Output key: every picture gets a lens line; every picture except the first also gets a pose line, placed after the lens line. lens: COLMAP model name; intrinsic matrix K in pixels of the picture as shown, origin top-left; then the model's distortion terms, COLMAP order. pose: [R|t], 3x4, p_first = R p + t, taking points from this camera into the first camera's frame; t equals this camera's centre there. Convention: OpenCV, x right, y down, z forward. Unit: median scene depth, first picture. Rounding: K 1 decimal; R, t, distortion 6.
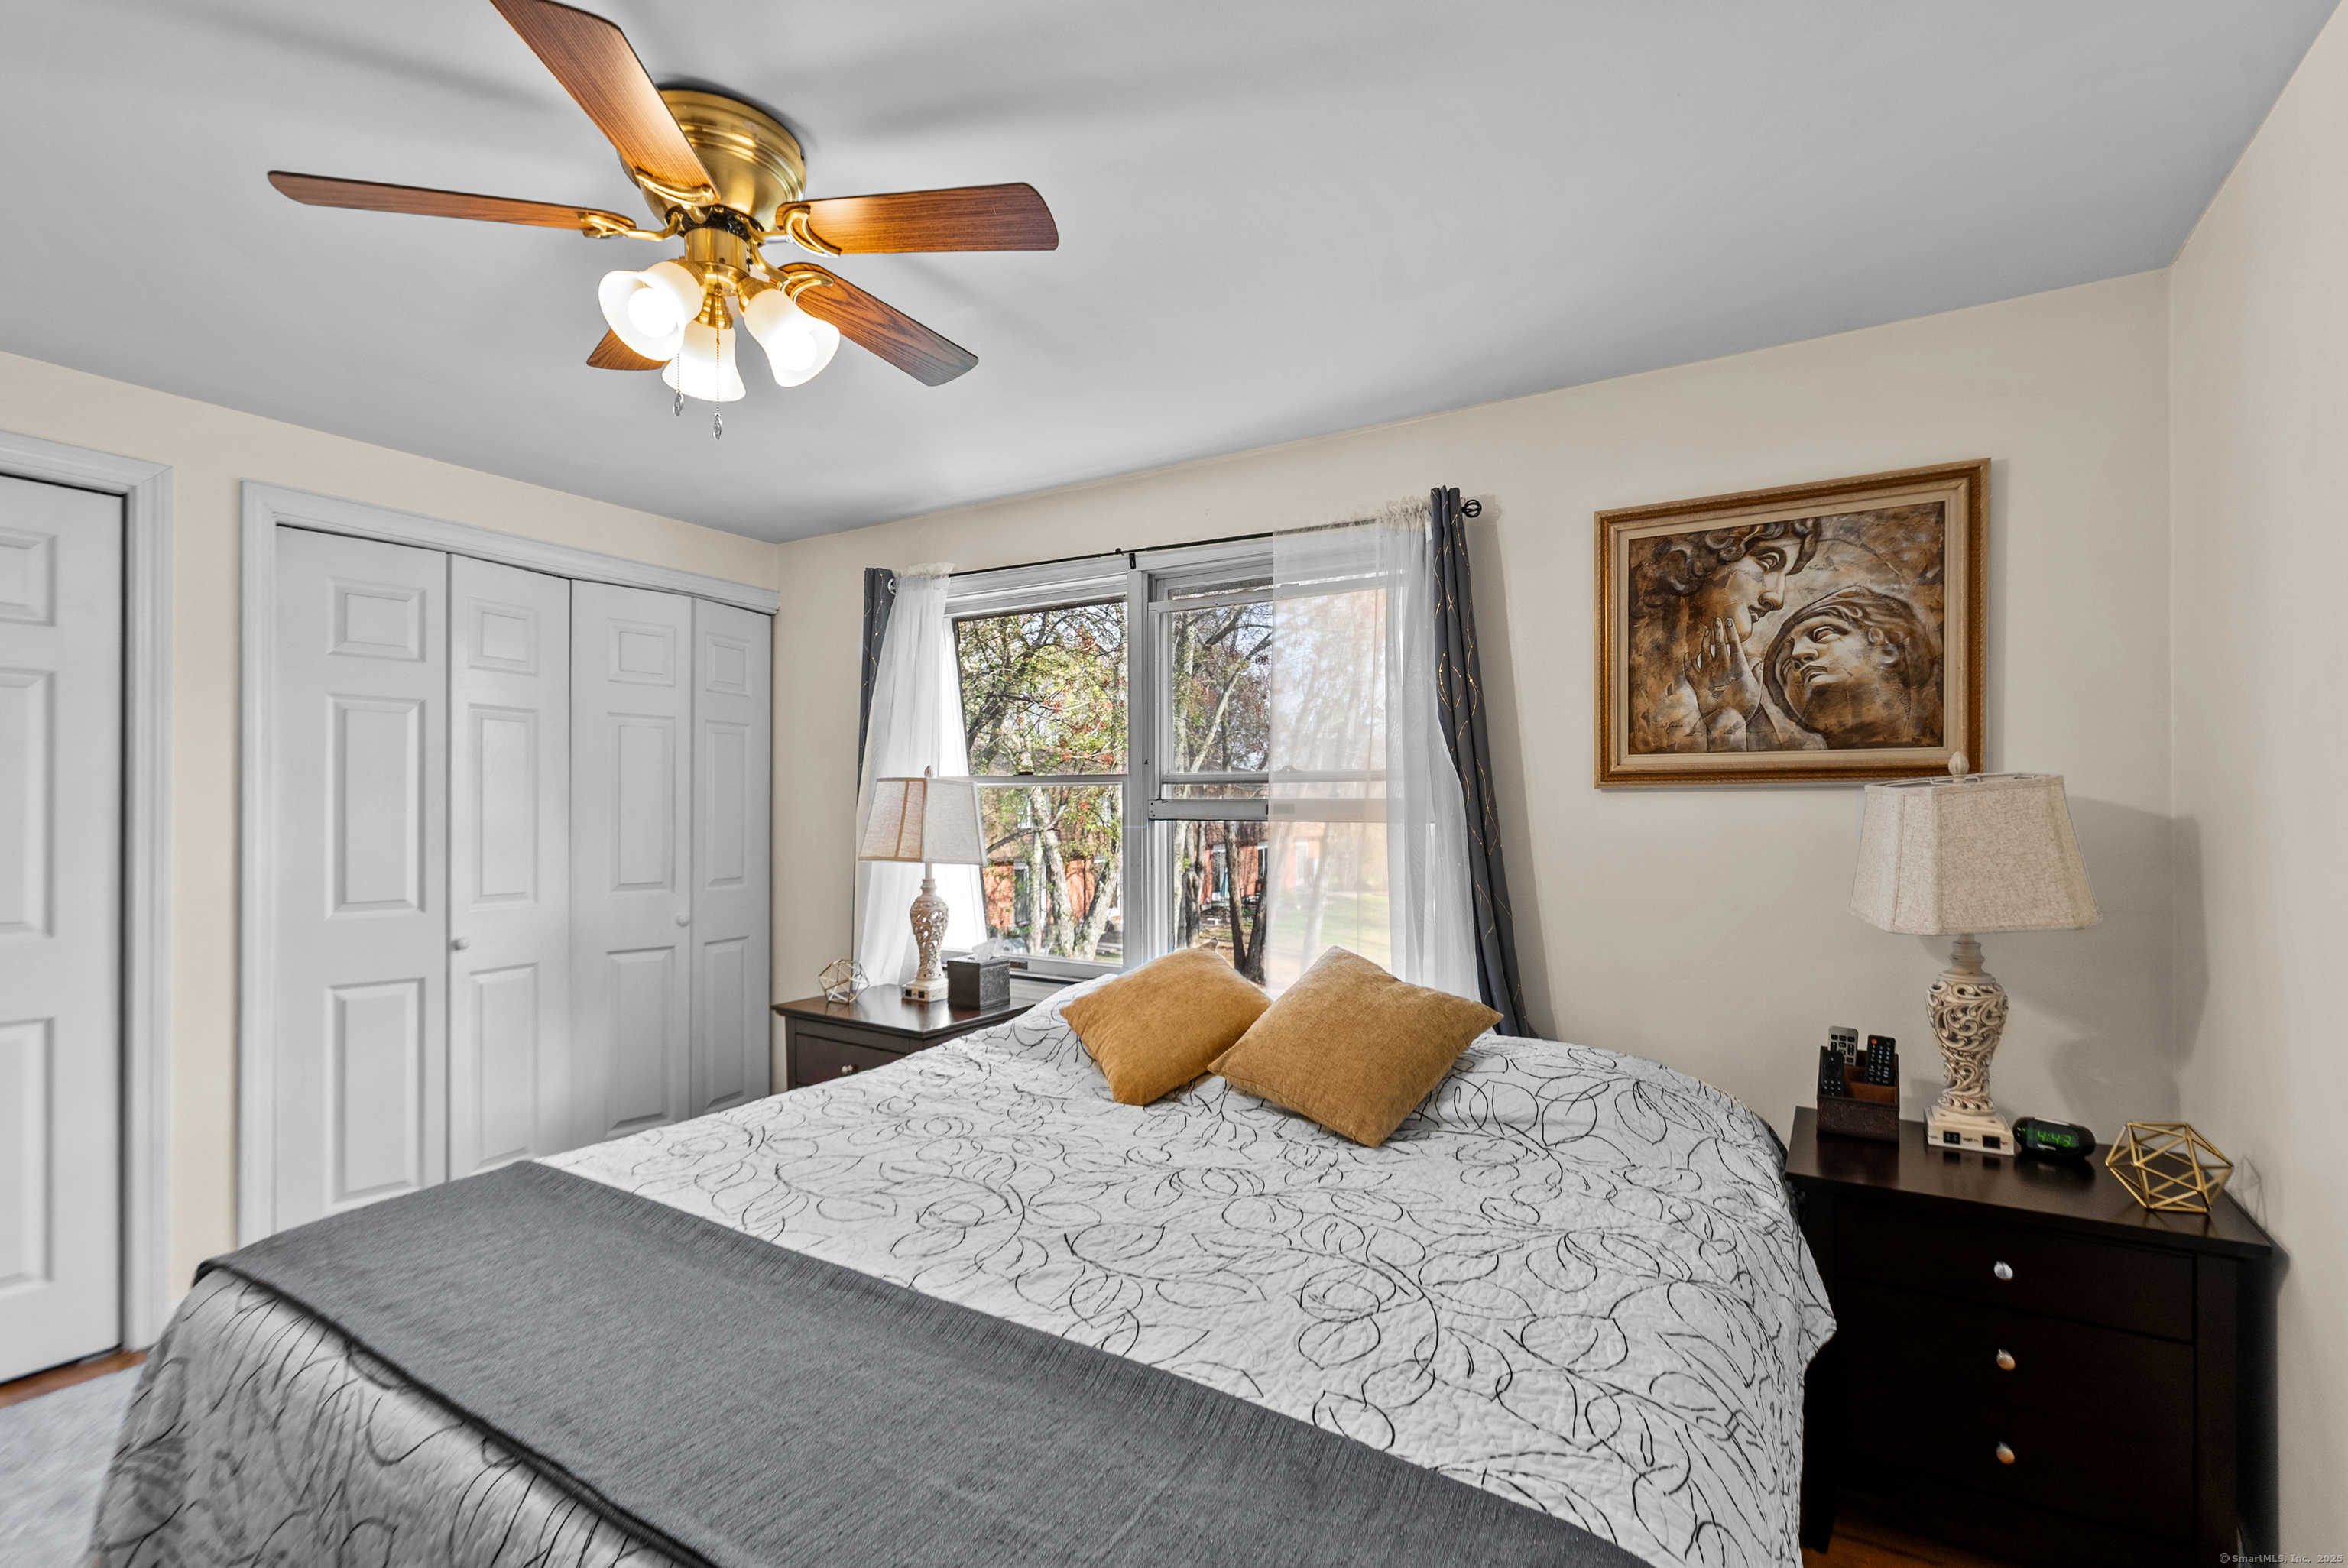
lens RADIAL K [[1052.2, 0, 1194.2], [0, 1052.2, 796.5], [0, 0, 1]] dist [-0.001774, -0.000365]
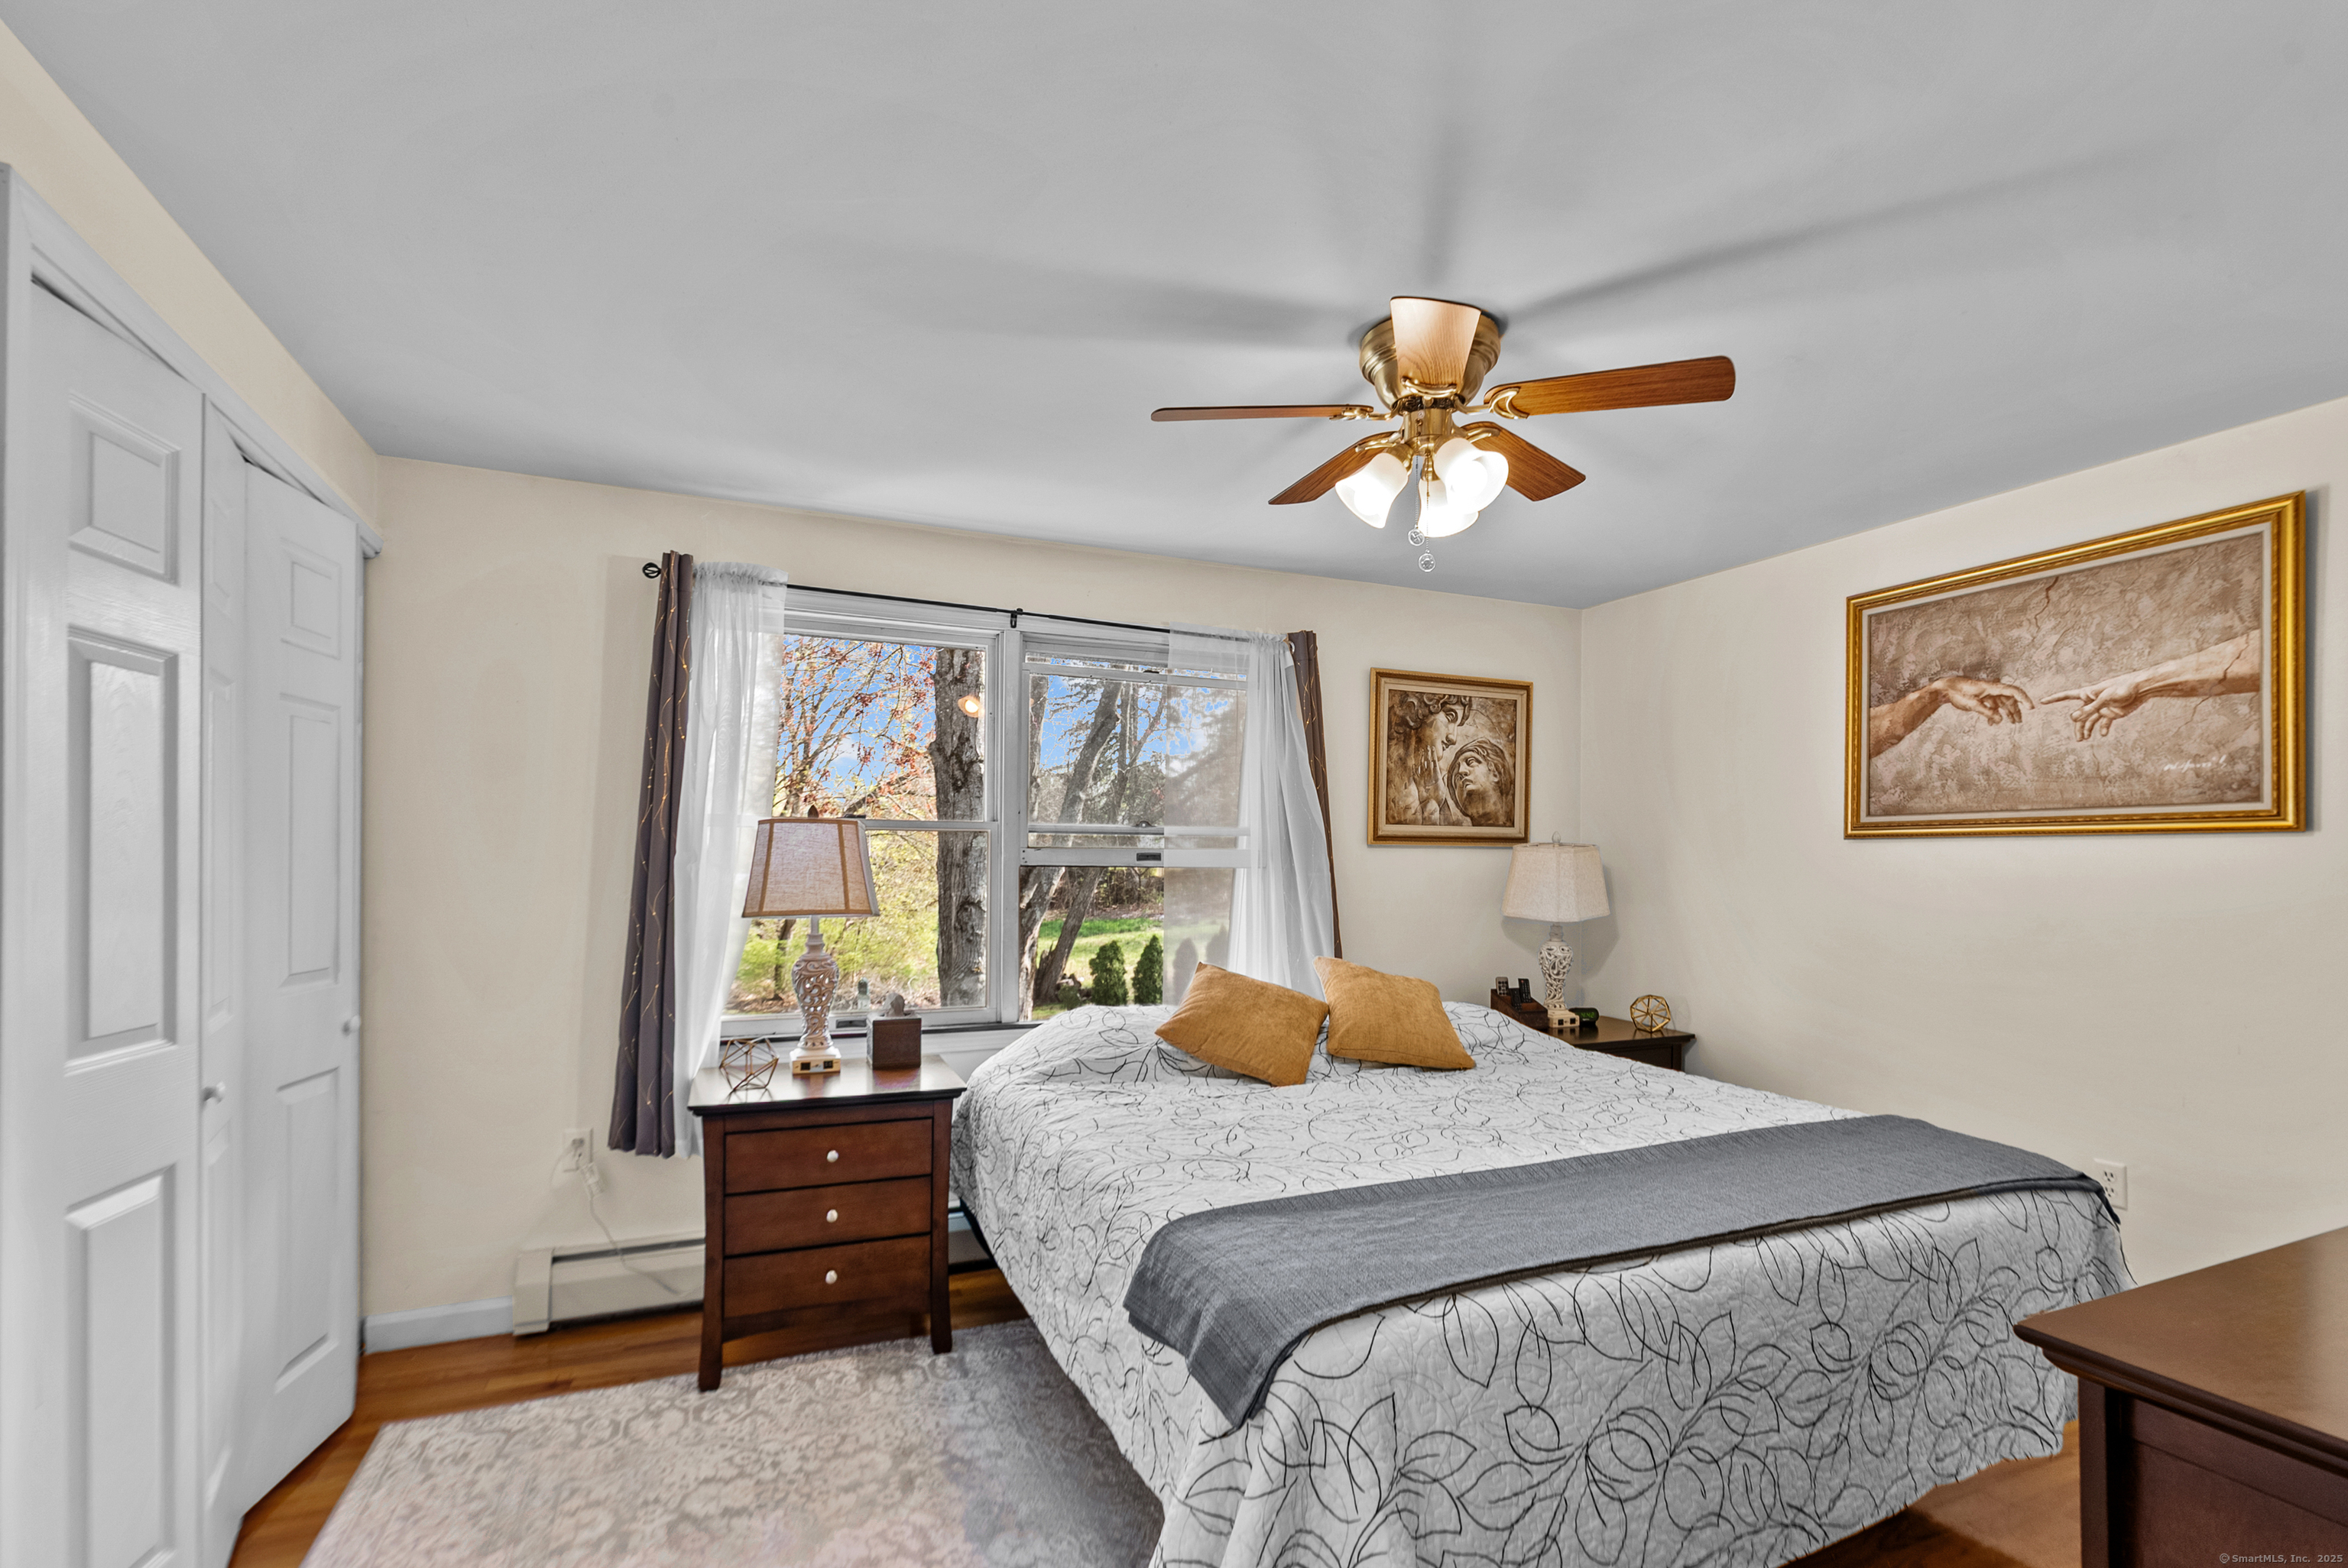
lens RADIAL K [[1061.1, 0, 1181.1], [0, 1061.1, 858.1], [0, 0, 1]] dist [-0.021663, 0.000272]
pose [[0.585537, 0.002657, 0.810641, -1.132536], [-0.015594, 0.999847, 0.007987, 0.003007], [-0.810495, -0.017318, 0.585489, 0.333996]]
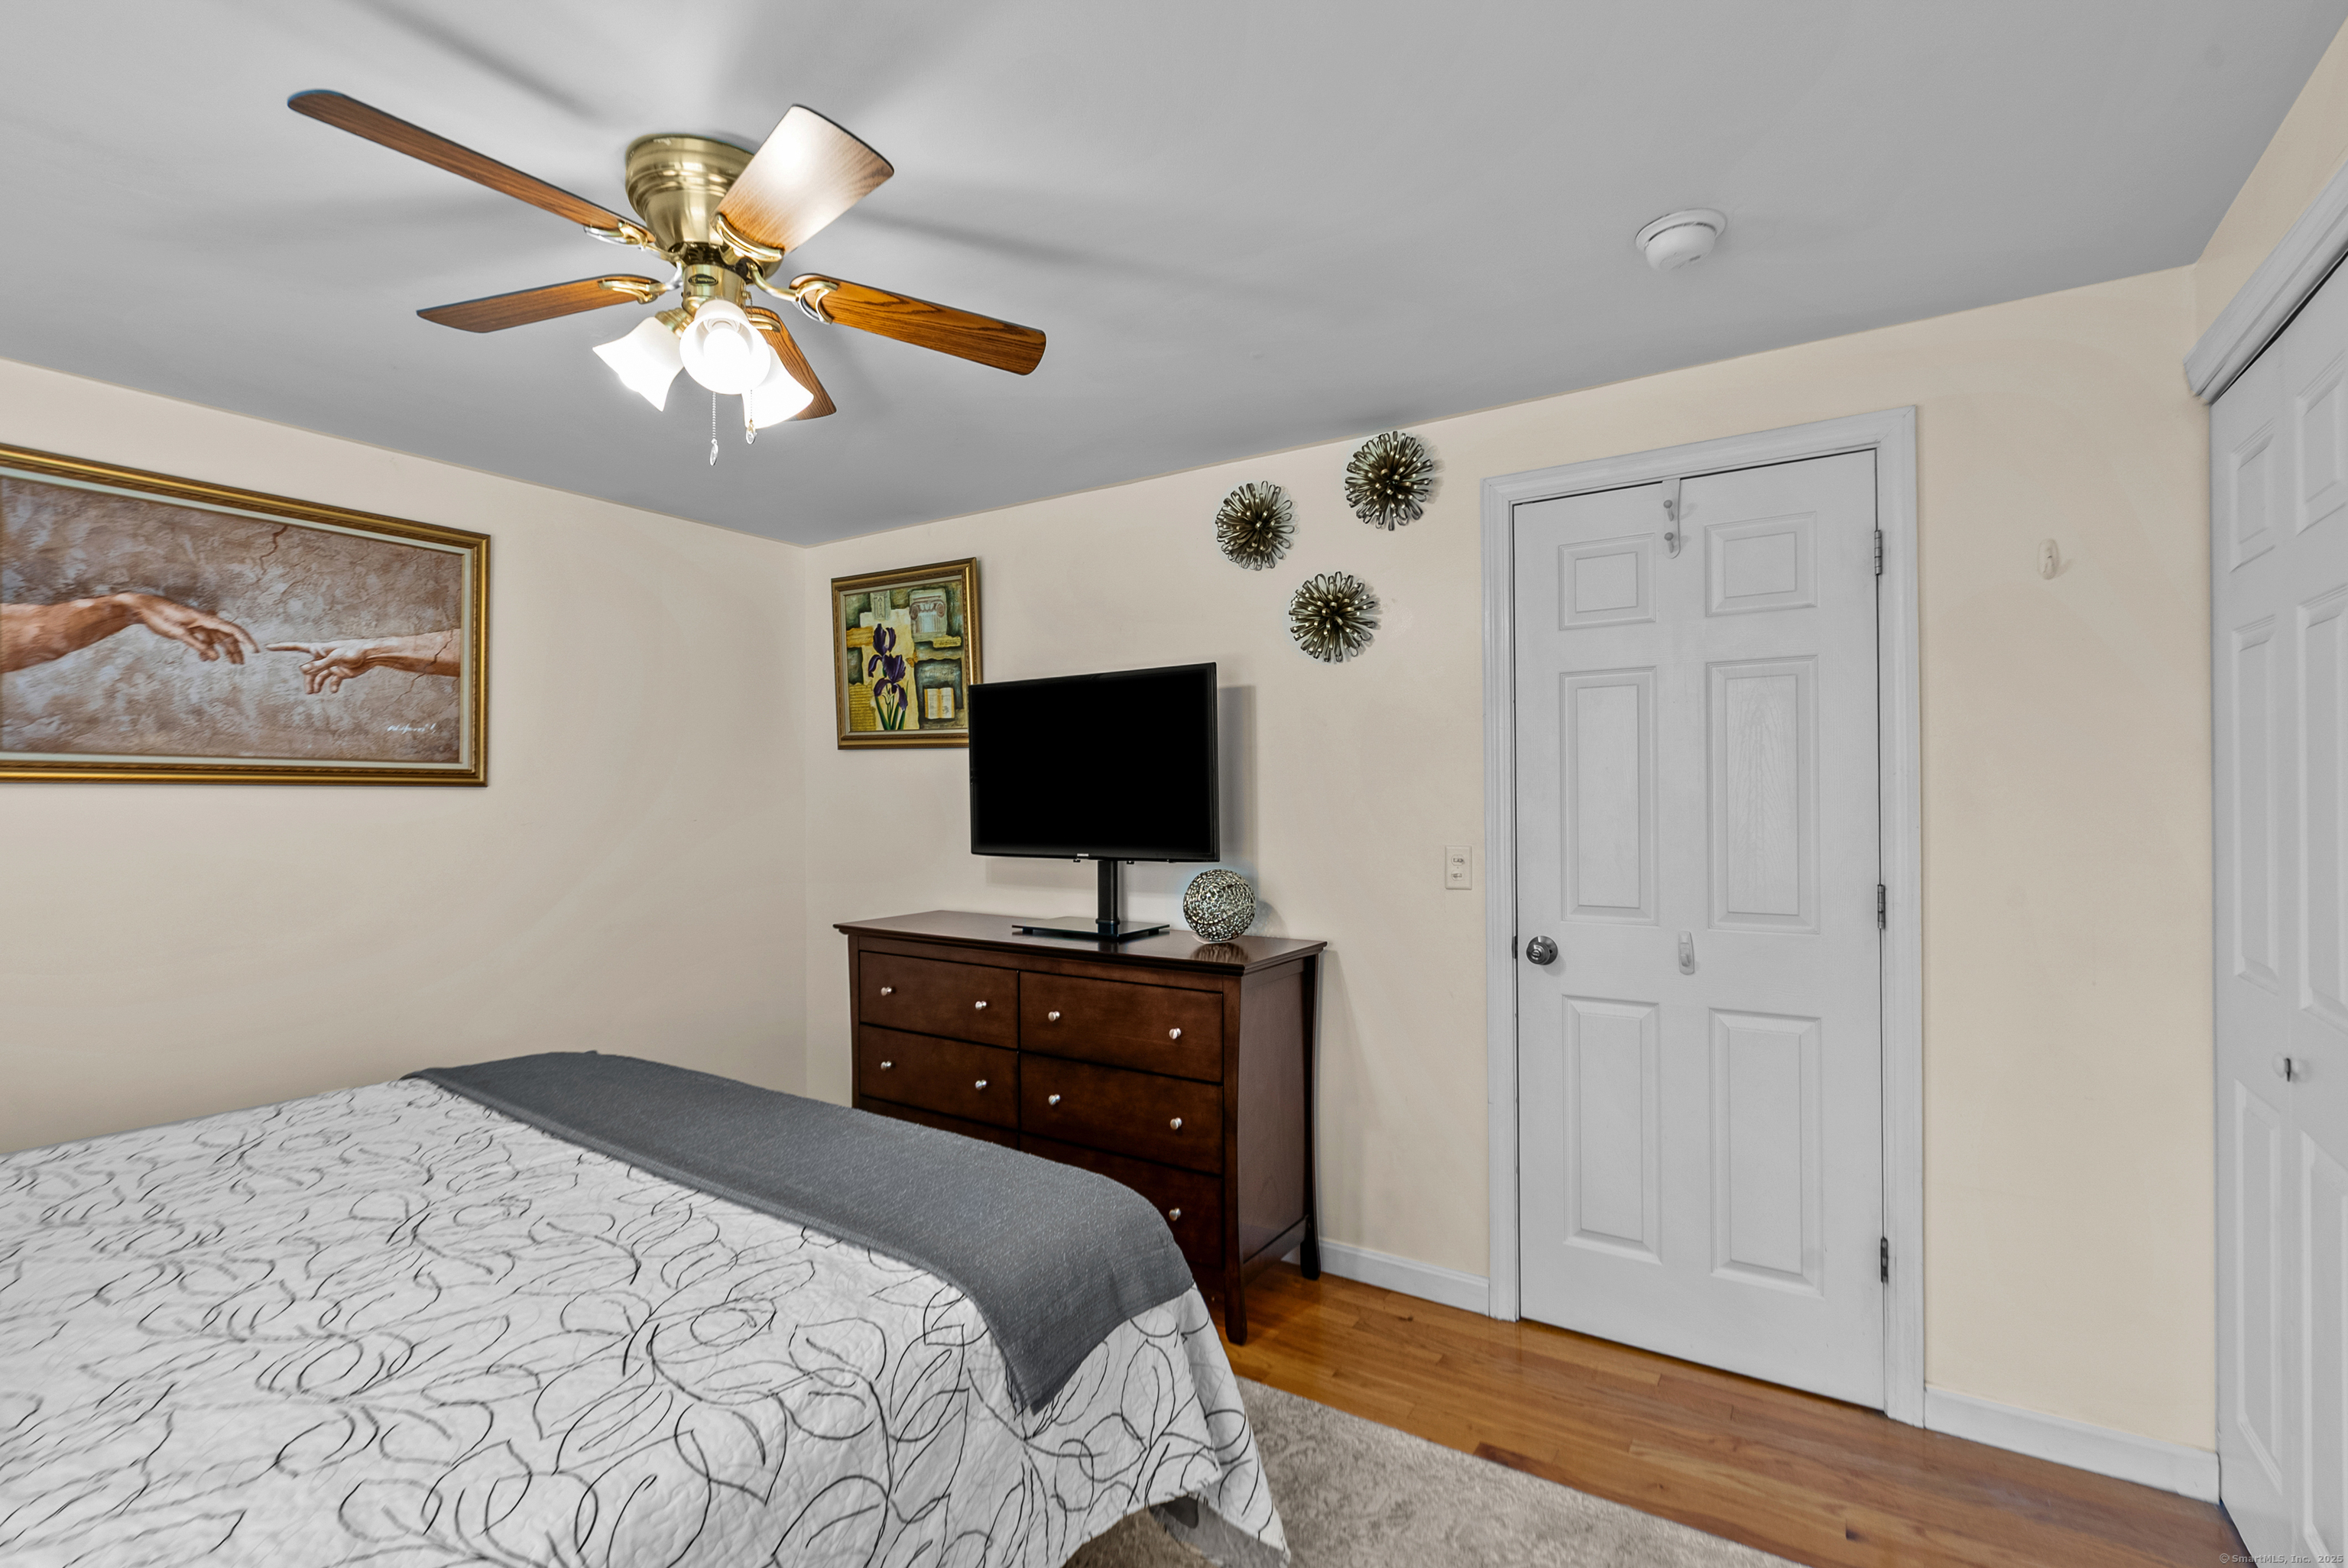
lens RADIAL K [[1052.2, 0, 1194.2], [0, 1052.2, 796.5], [0, 0, 1]] dist [-0.001774, -0.000365]
pose [[-0.999704, 0.001587, 0.024281, -0.647953], [0.001146, 0.999834, -0.018182, 0.007209], [-0.024306, -0.018149, -0.999540, 1.384363]]
